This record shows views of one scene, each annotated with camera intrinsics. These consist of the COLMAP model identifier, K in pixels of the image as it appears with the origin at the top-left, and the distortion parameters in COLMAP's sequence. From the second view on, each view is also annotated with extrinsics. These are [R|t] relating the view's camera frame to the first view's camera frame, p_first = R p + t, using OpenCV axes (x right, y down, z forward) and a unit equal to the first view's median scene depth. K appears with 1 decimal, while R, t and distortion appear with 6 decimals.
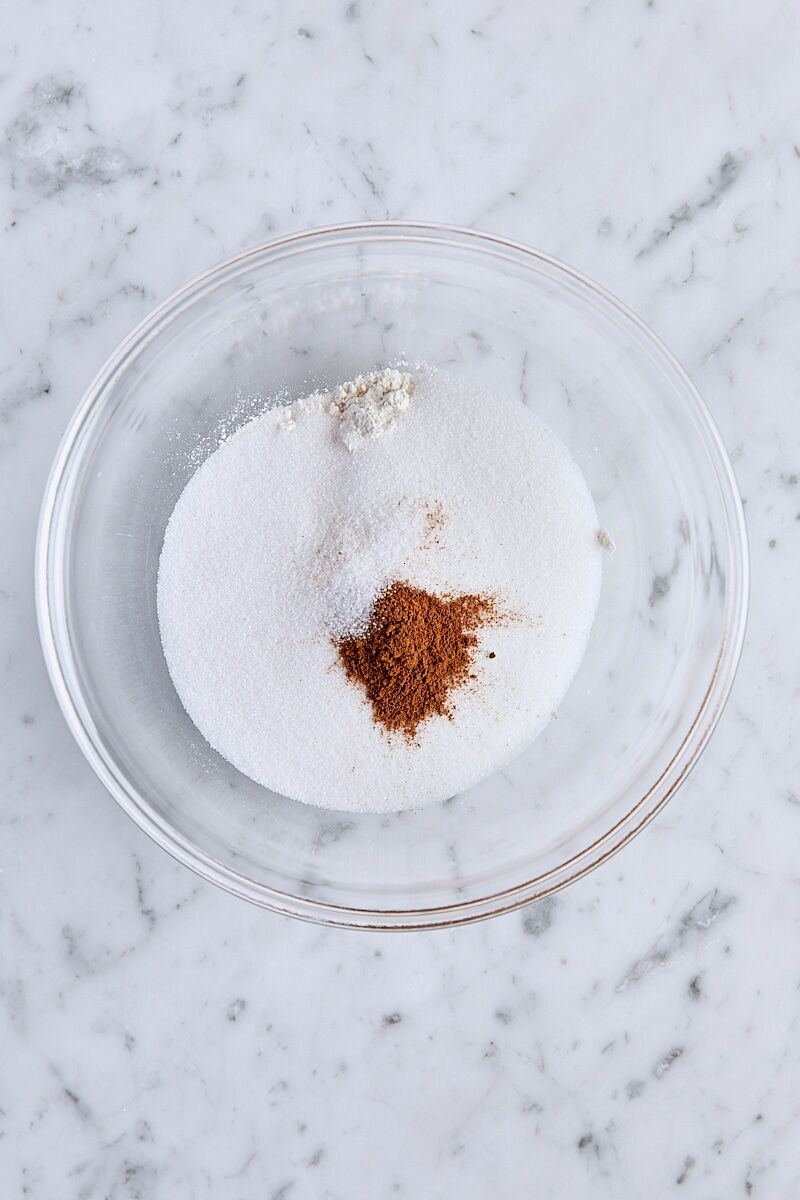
lens RADIAL K [[3306.2, 0, 400.0], [0, 3306.2, 600.0], [0, 0, 1]] dist [0.020128, 0.203421]
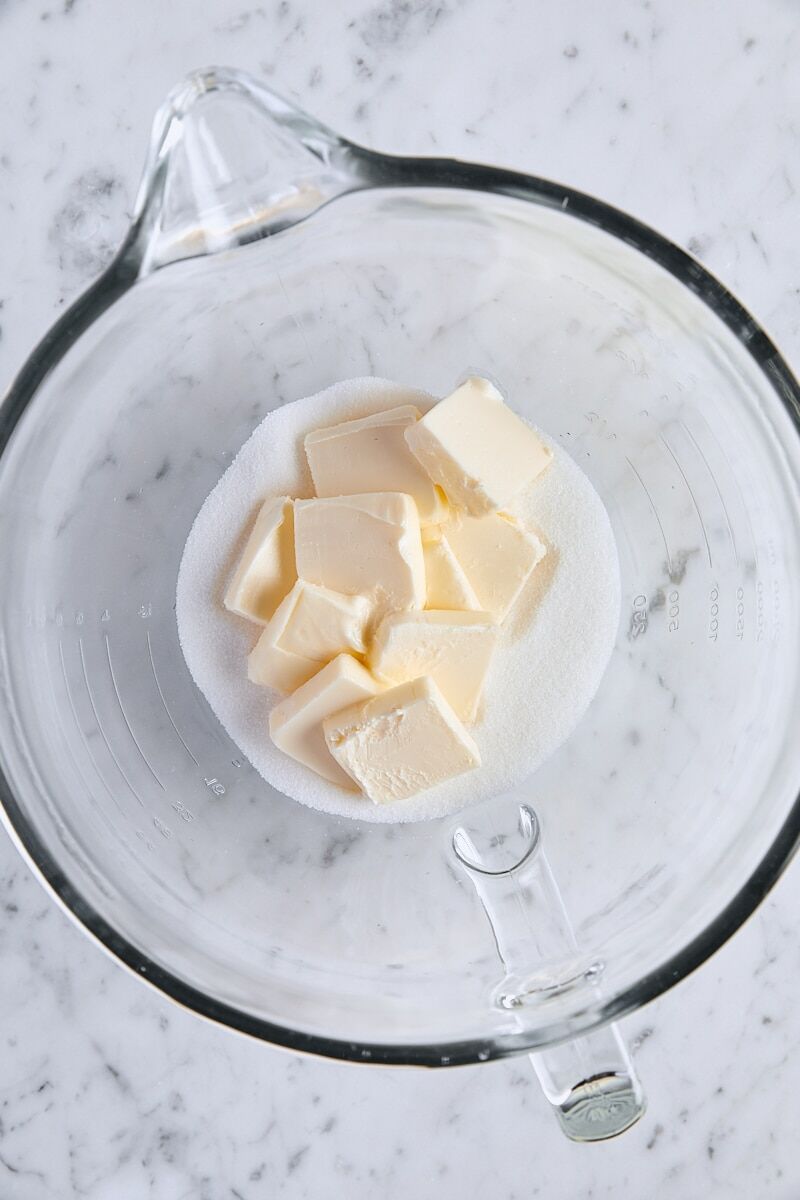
lens RADIAL K [[3306.2, 0, 400.0], [0, 3306.2, 600.0], [0, 0, 1]] dist [0.020128, 0.203421]
pose [[1.000000, 0.000222, -0.000569, -0.000316], [-0.000228, 0.999931, -0.011728, 0.001939], [0.000567, 0.011728, 0.999931, -0.133488]]
